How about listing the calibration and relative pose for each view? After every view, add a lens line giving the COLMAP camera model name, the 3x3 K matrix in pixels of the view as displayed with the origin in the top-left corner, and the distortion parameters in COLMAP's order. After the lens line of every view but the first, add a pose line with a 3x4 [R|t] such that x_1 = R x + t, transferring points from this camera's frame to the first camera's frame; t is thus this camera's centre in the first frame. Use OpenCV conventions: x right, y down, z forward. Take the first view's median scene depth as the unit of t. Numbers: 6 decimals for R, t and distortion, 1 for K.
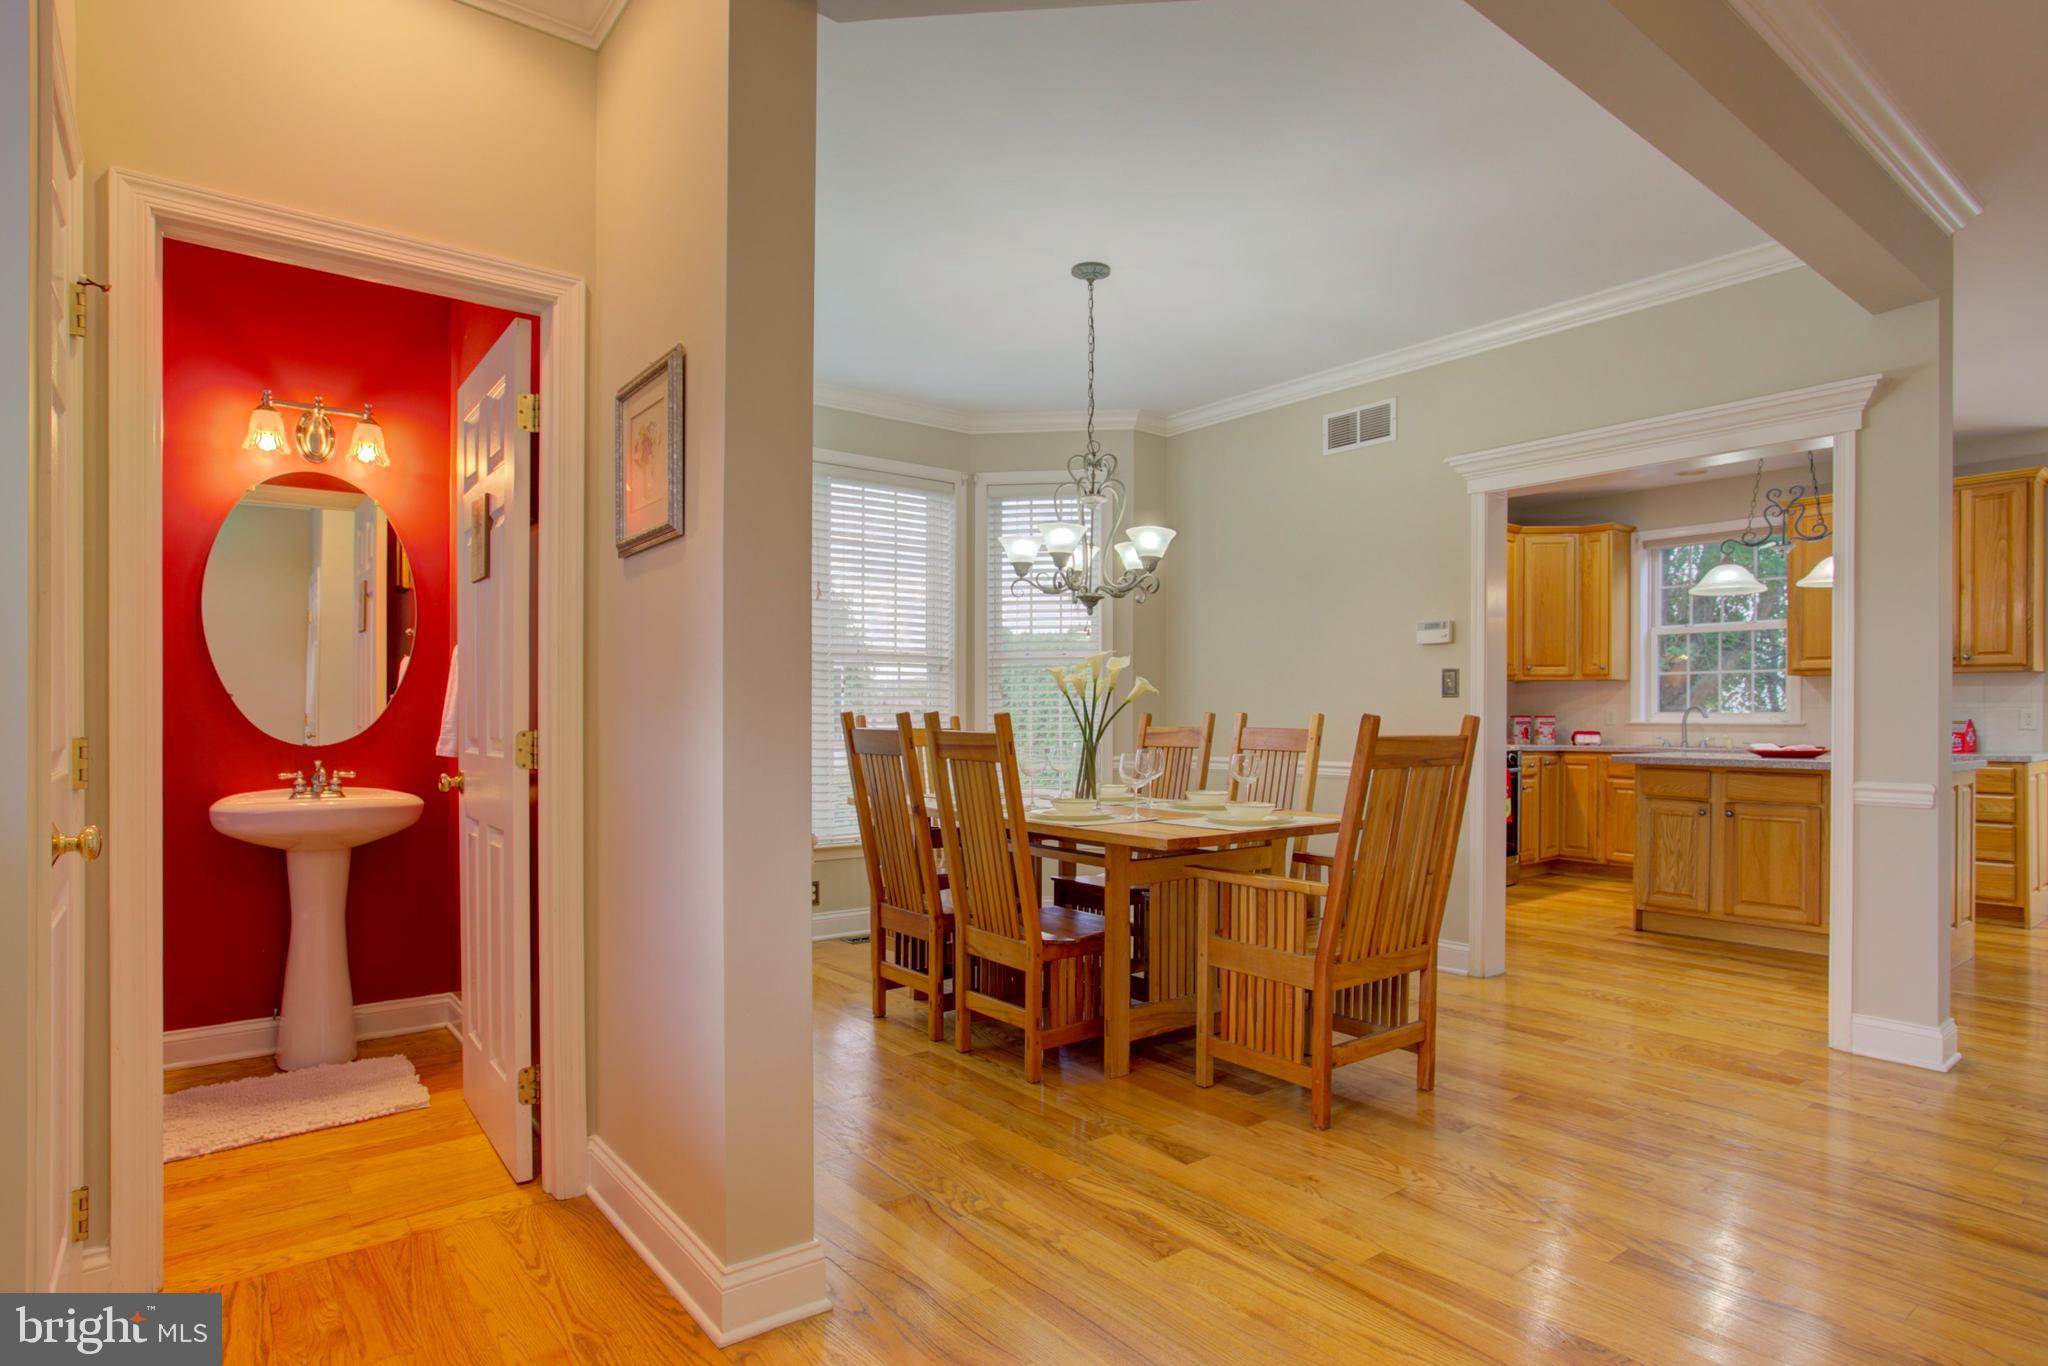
lens RADIAL K [[1070.4, 0, 1027.8], [0, 1070.4, 722.2], [0, 0, 1]] dist [-0.014086, 0.001303]
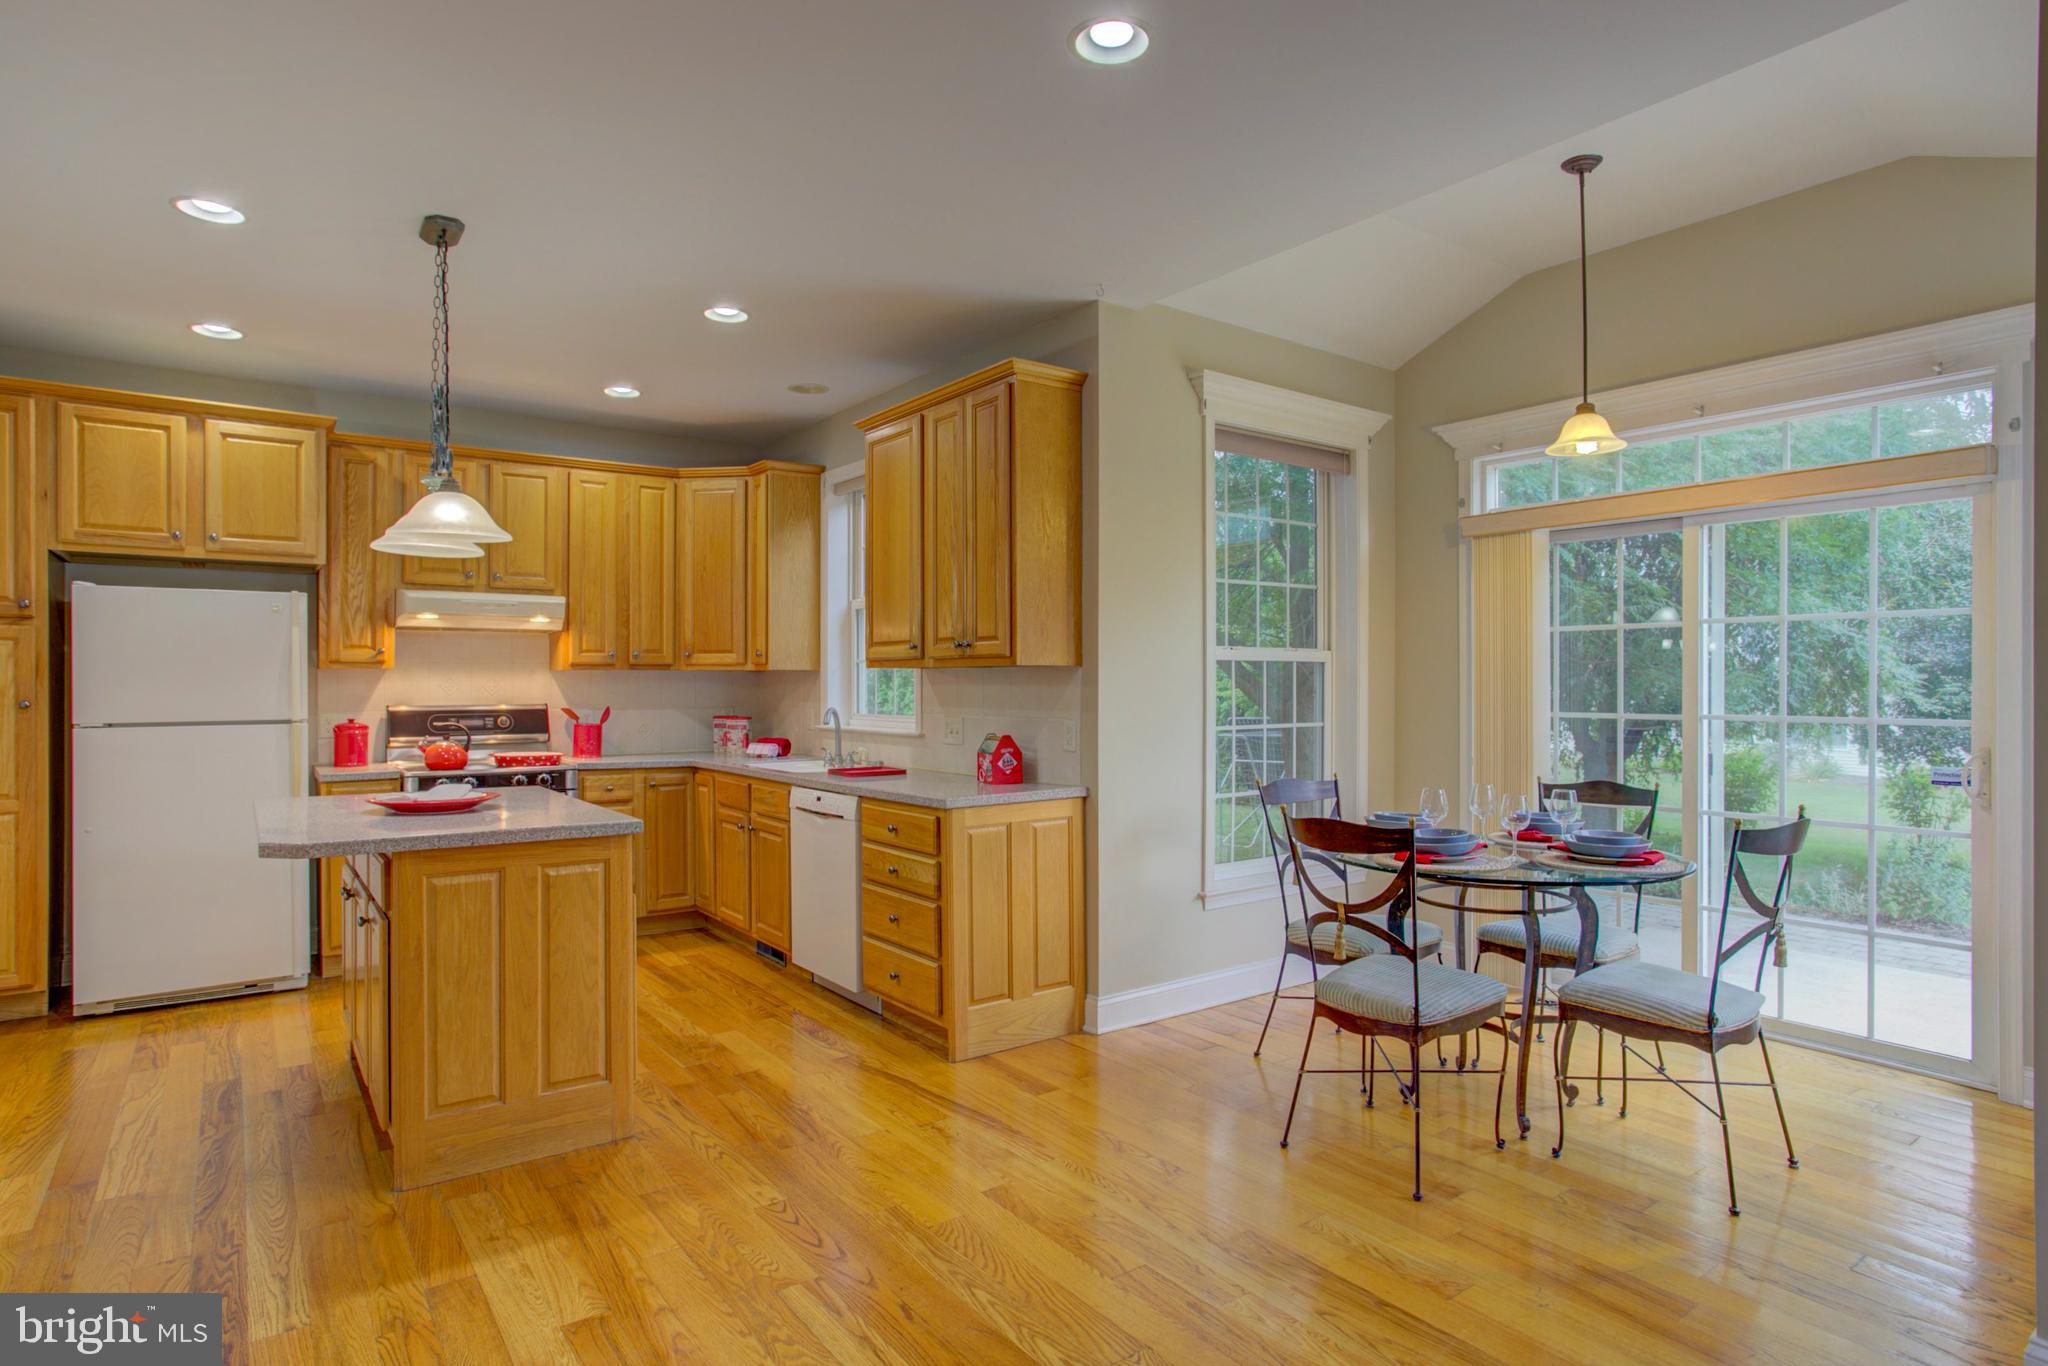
lens RADIAL K [[1095.4, 0, 1020.9], [0, 1095.4, 685.5], [0, 0, 1]] dist [-0.049957, 0.035658]
pose [[0.999514, -0.005082, -0.030756, 0.963193], [0.004969, 0.999981, -0.003745, -0.033191], [0.030775, 0.003590, 0.999520, 0.312079]]
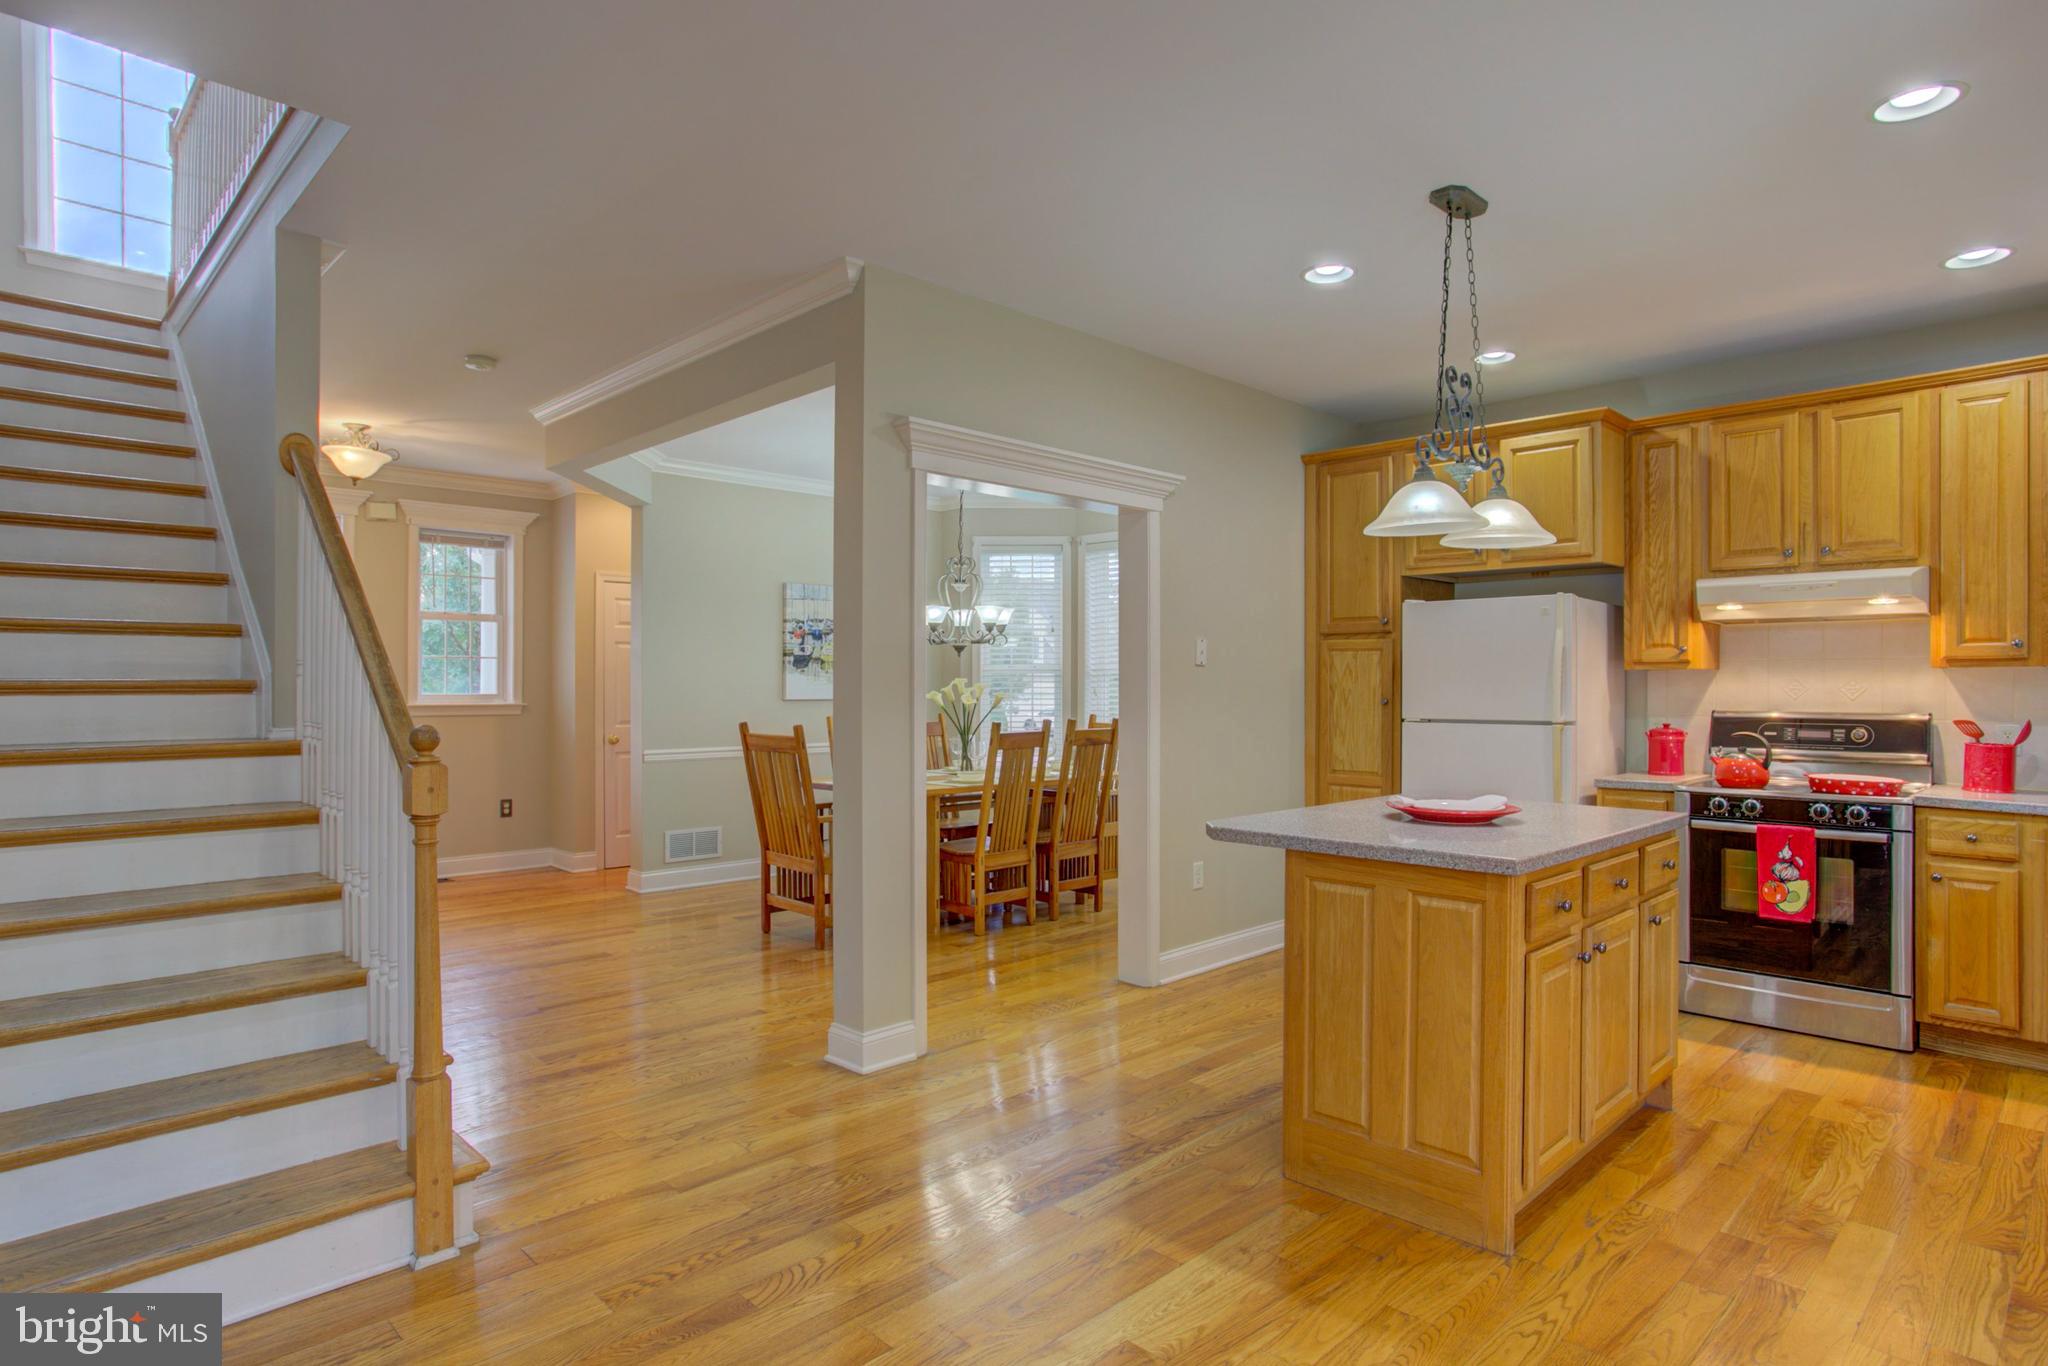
lens RADIAL K [[1112.6, 0, 1026.7], [0, 1112.6, 685.2], [0, 0, 1]] dist [-0.053866, 0.037227]
pose [[0.116387, -0.003647, -0.993197, 1.158671], [-0.006703, 0.999968, -0.004457, -0.034075], [0.993181, 0.007176, 0.116358, 0.602806]]
